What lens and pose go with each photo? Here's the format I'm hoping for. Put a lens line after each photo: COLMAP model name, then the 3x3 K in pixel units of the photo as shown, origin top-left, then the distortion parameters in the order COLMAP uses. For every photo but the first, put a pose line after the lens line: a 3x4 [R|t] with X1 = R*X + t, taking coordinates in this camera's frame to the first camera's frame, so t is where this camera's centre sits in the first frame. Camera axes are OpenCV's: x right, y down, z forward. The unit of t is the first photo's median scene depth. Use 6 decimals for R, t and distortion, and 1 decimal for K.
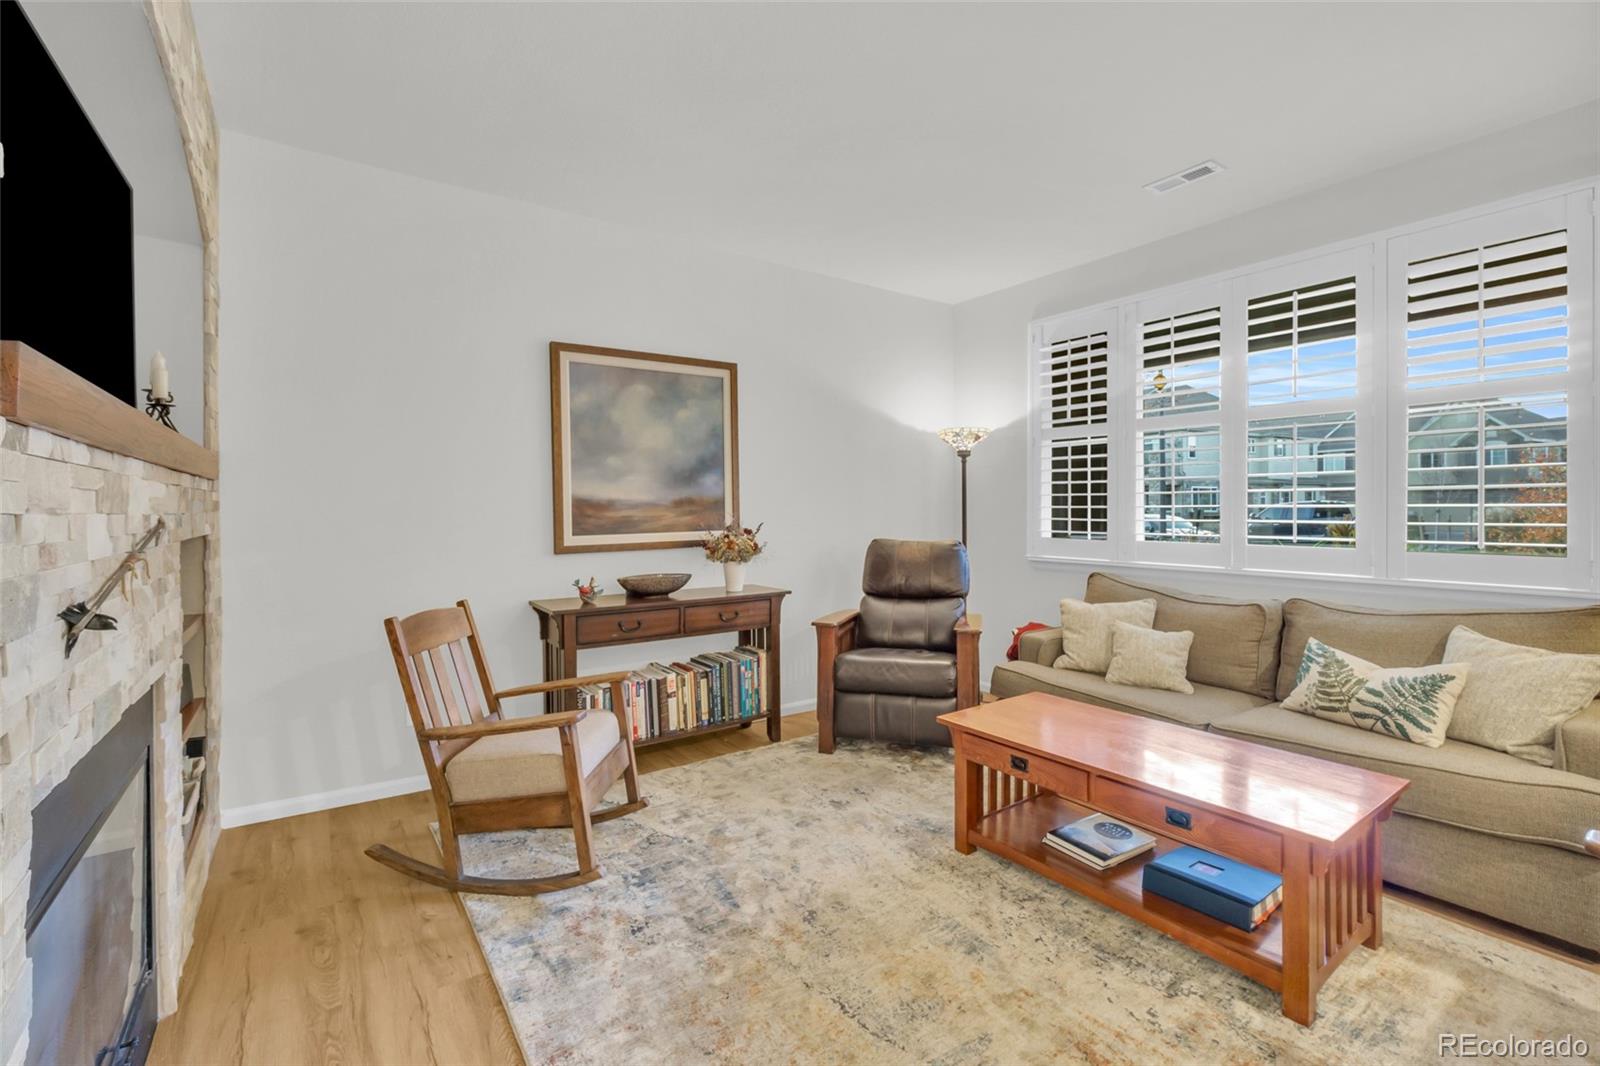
lens RADIAL K [[696.2, 0, 797.5], [0, 696.2, 516.4], [0, 0, 1]] dist [-0.004057, 0.000161]
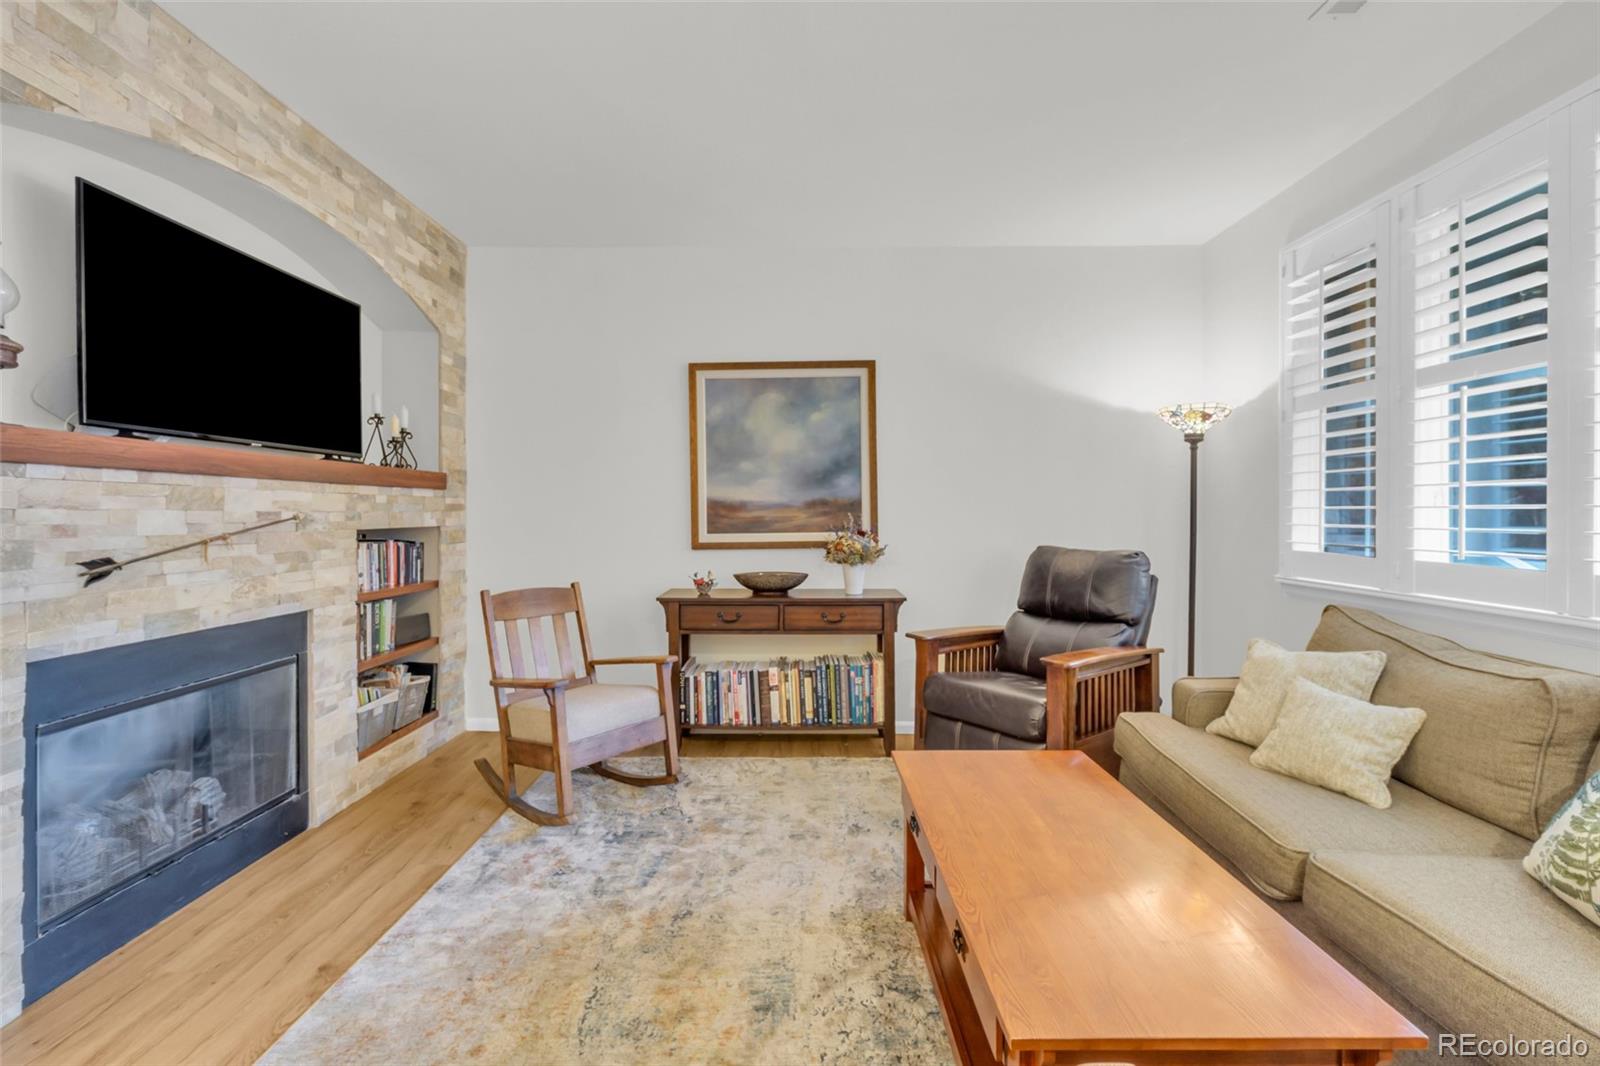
lens RADIAL K [[696.2, 0, 797.5], [0, 696.2, 516.4], [0, 0, 1]] dist [-0.004057, 0.000161]
pose [[0.811533, 0.006657, -0.584269, 0.443526], [-0.007784, 0.999970, 0.000581, -0.001704], [0.584255, 0.004077, 0.811560, 0.169141]]
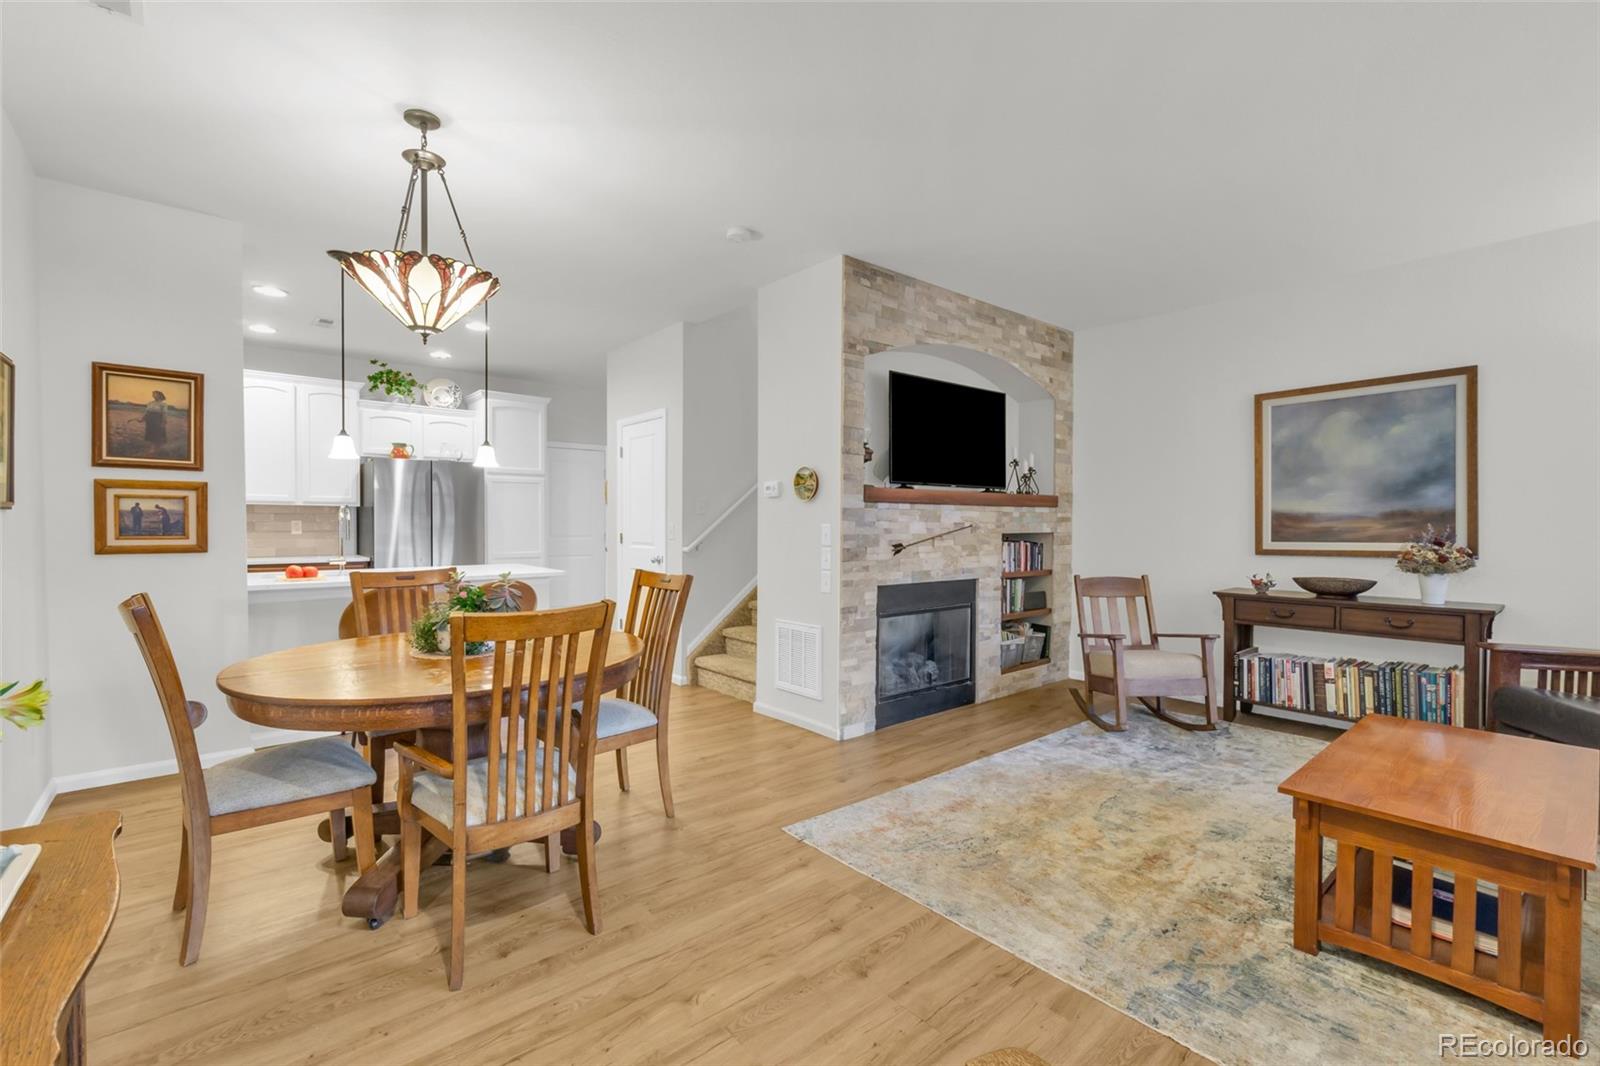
lens RADIAL K [[703.6, 0, 794.9], [0, 703.6, 537.7], [0, 0, 1]] dist [0.001505, 0.000339]
pose [[0.085427, 0.024467, -0.996044, 0.884082], [-0.009745, 0.999671, 0.023720, -0.001824], [0.996297, 0.007680, 0.085637, 0.008071]]
